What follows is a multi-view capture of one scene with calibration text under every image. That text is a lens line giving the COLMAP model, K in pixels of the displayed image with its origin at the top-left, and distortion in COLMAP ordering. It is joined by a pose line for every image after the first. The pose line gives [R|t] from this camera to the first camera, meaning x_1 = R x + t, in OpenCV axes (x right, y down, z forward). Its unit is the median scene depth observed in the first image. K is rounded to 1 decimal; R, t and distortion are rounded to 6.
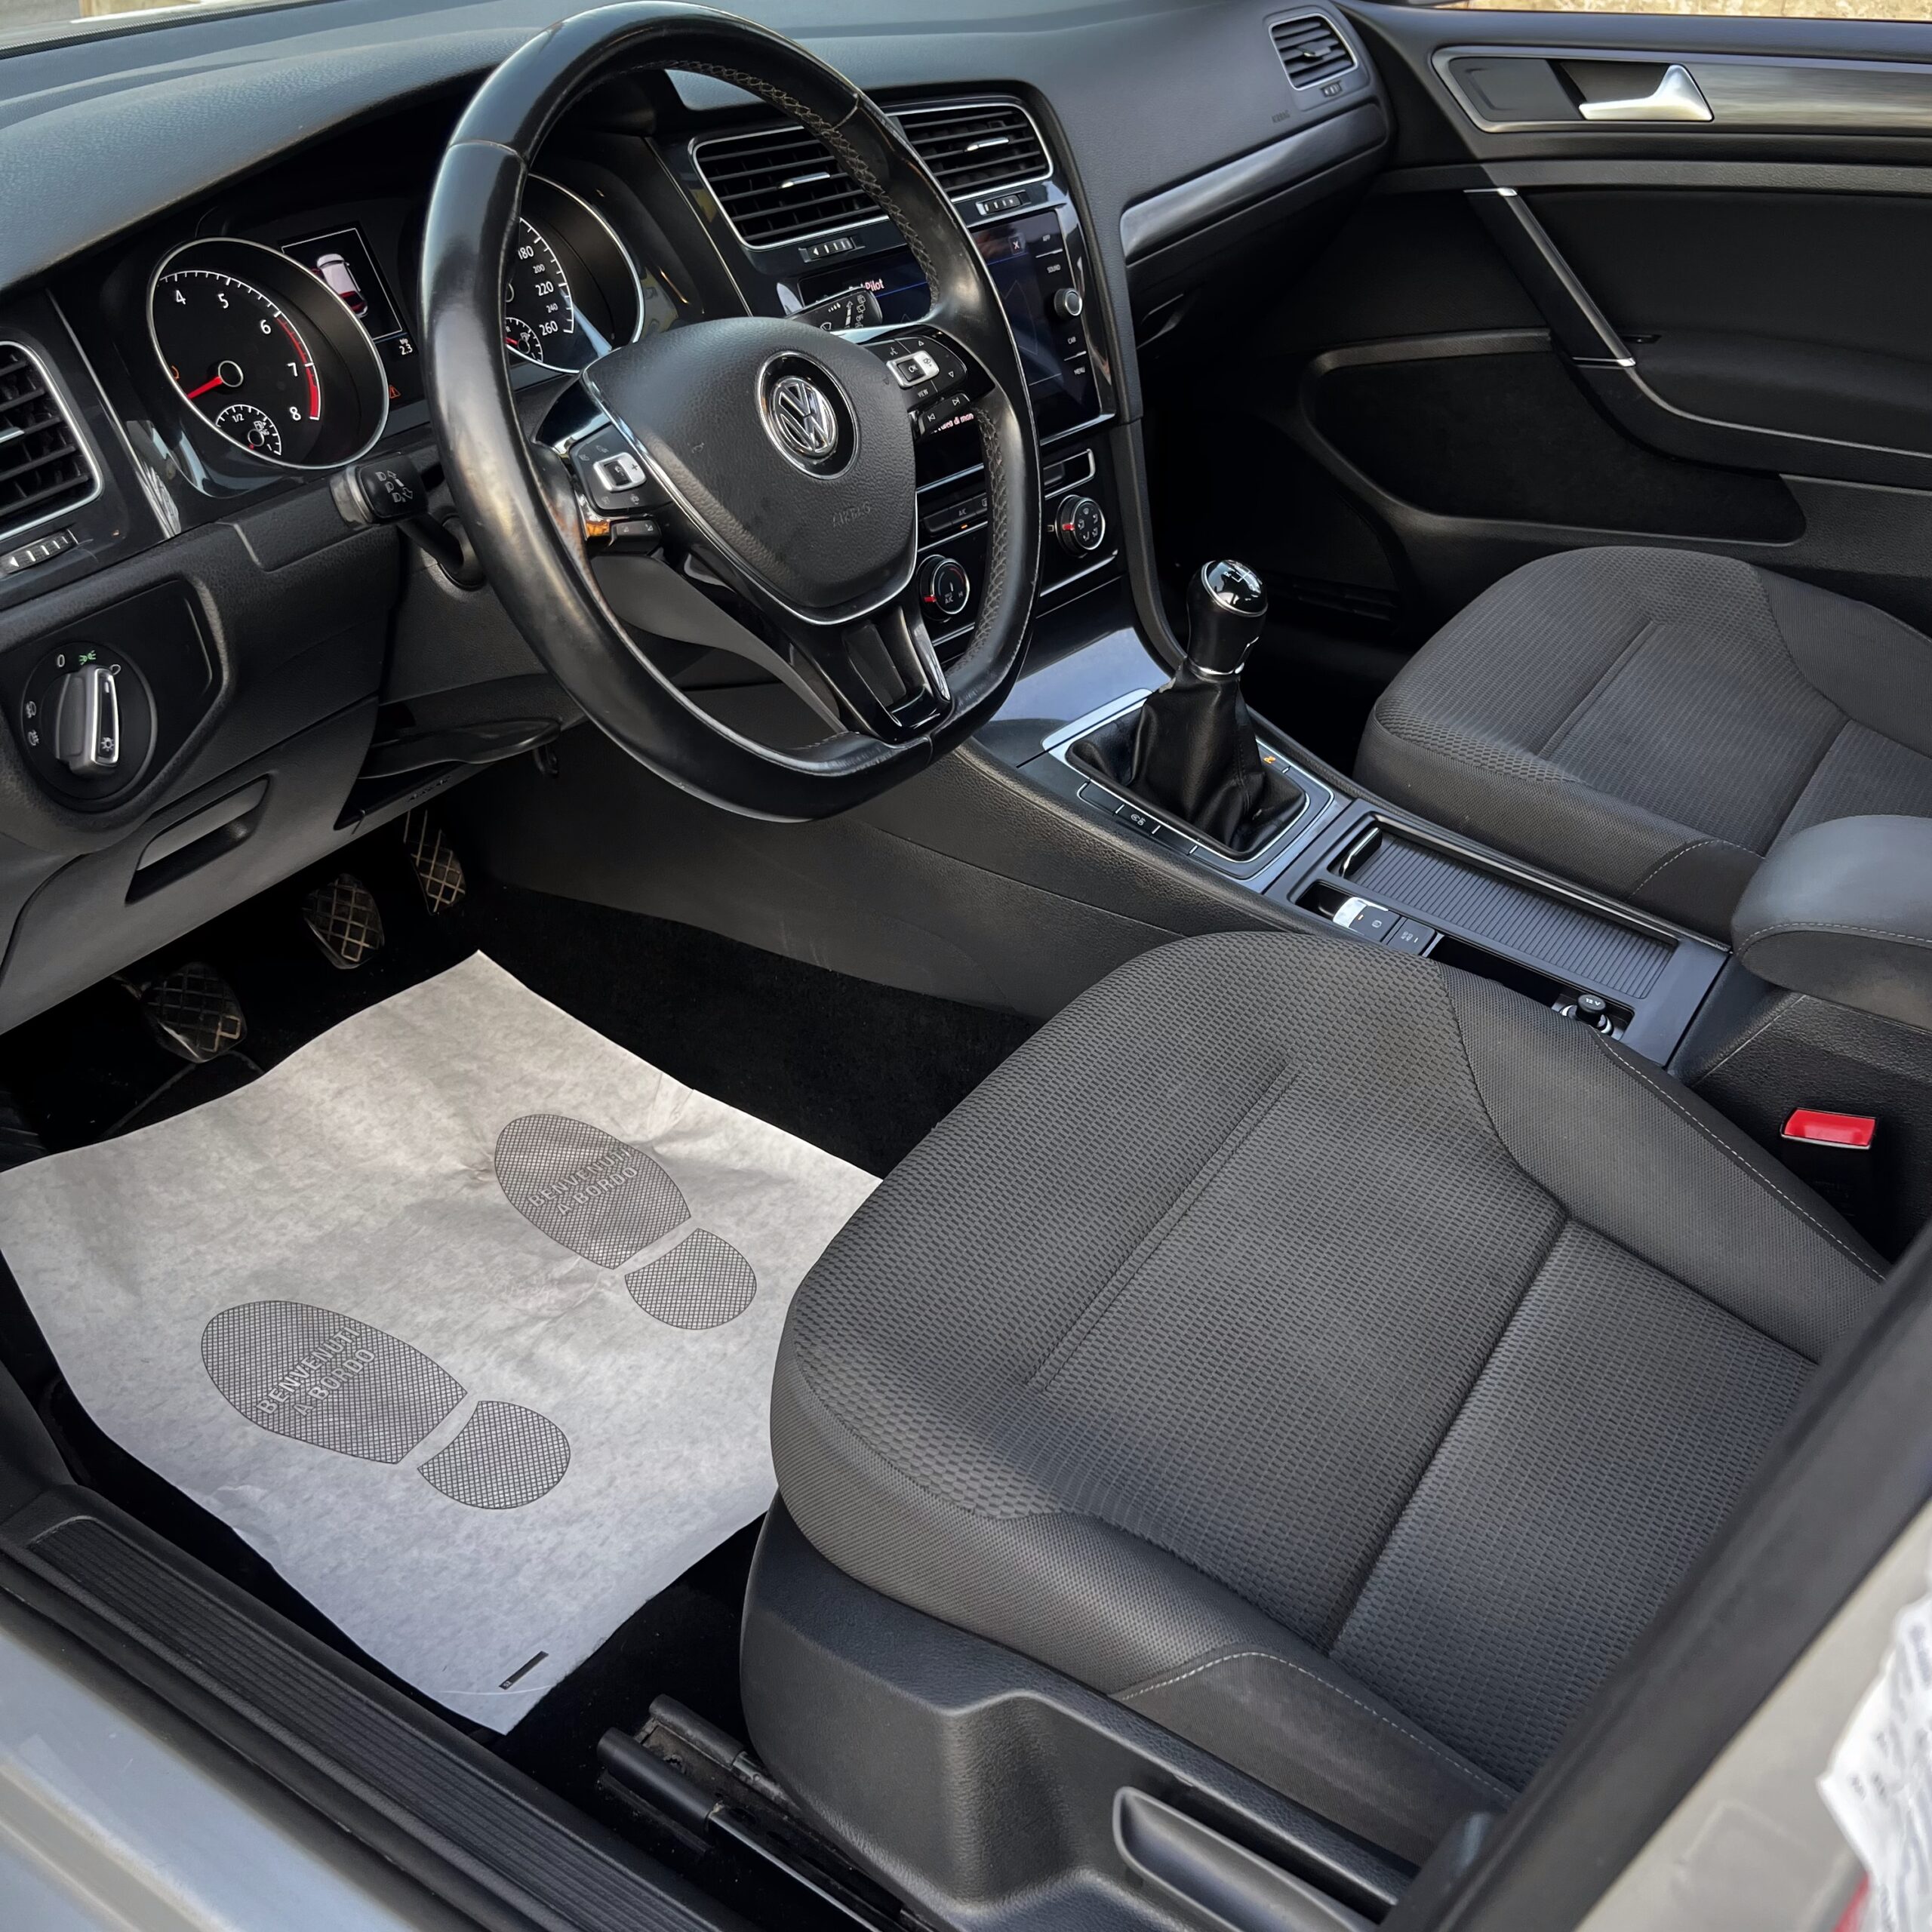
lens RADIAL K [[1908.5, 0, 966.0], [0, 1908.5, 966.0], [0, 0, 1]] dist [0.006414, -0.002441]
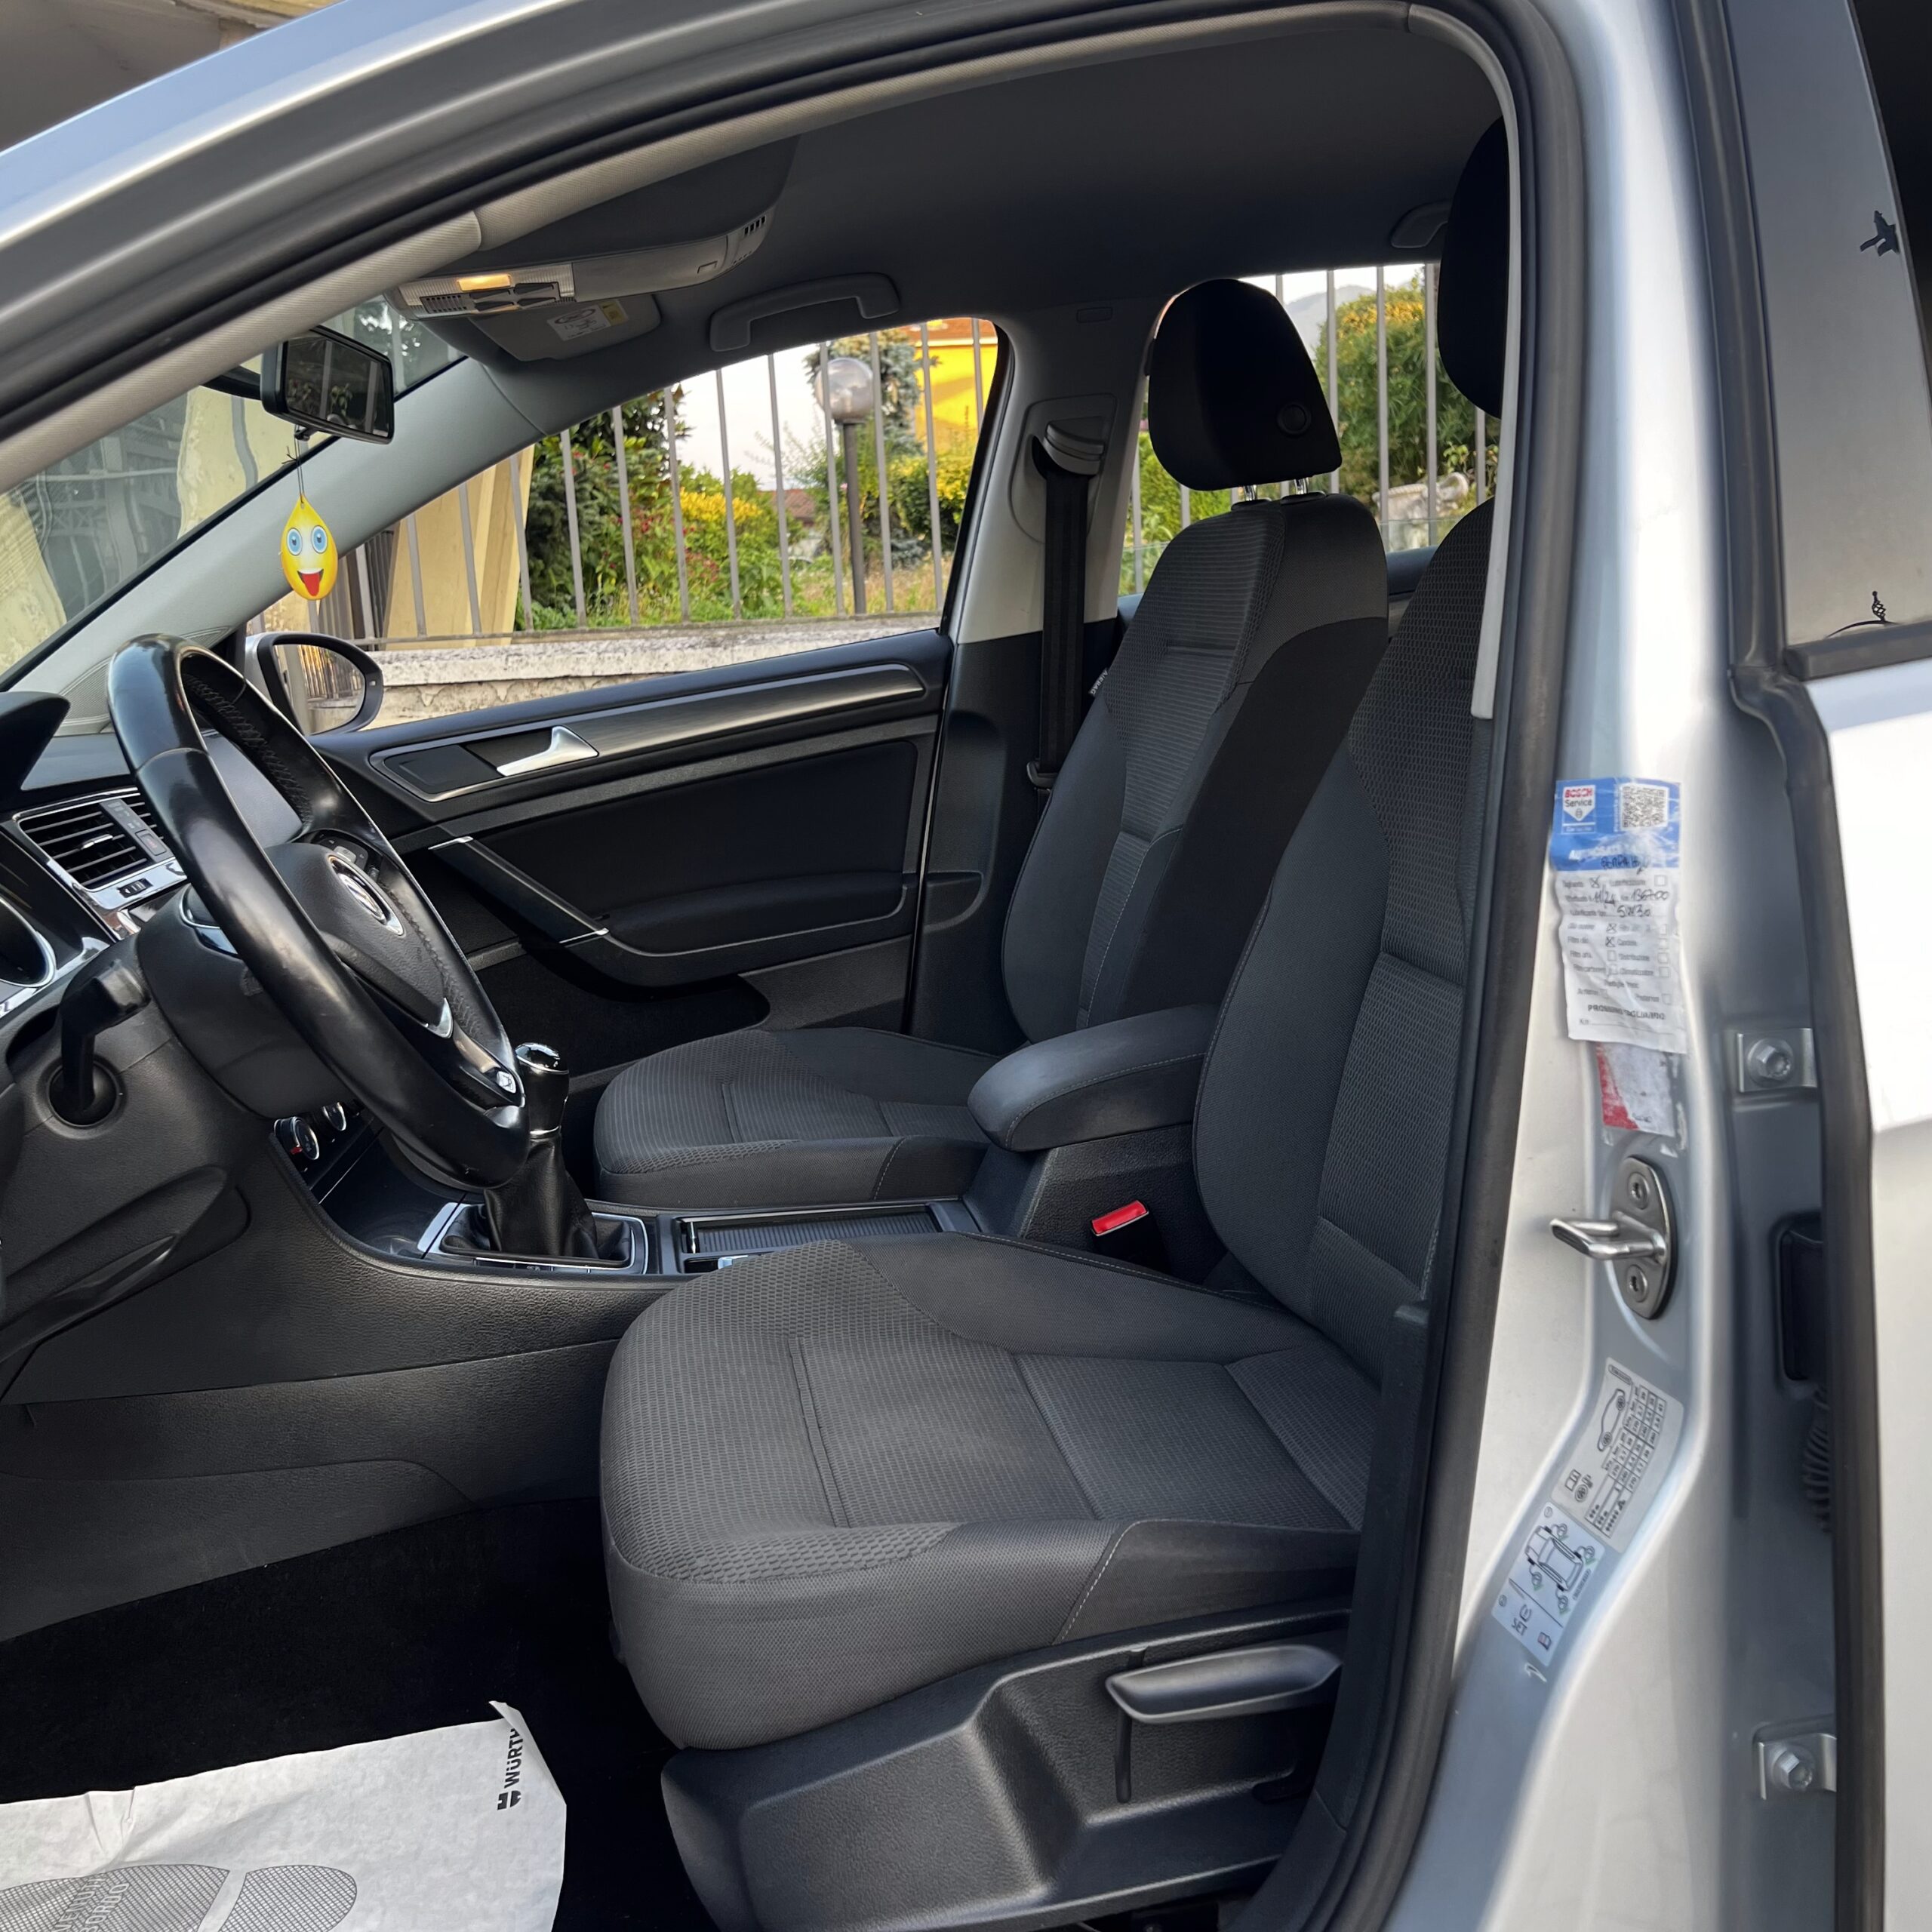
lens RADIAL K [[1908.5, 0, 966.0], [0, 1908.5, 966.0], [0, 0, 1]] dist [0.006414, -0.002441]
pose [[0.726843, -0.238297, 0.644138, -0.358162], [0.481704, 0.845395, -0.230801, 0.138620], [-0.489551, 0.478039, 0.729258, -0.062524]]
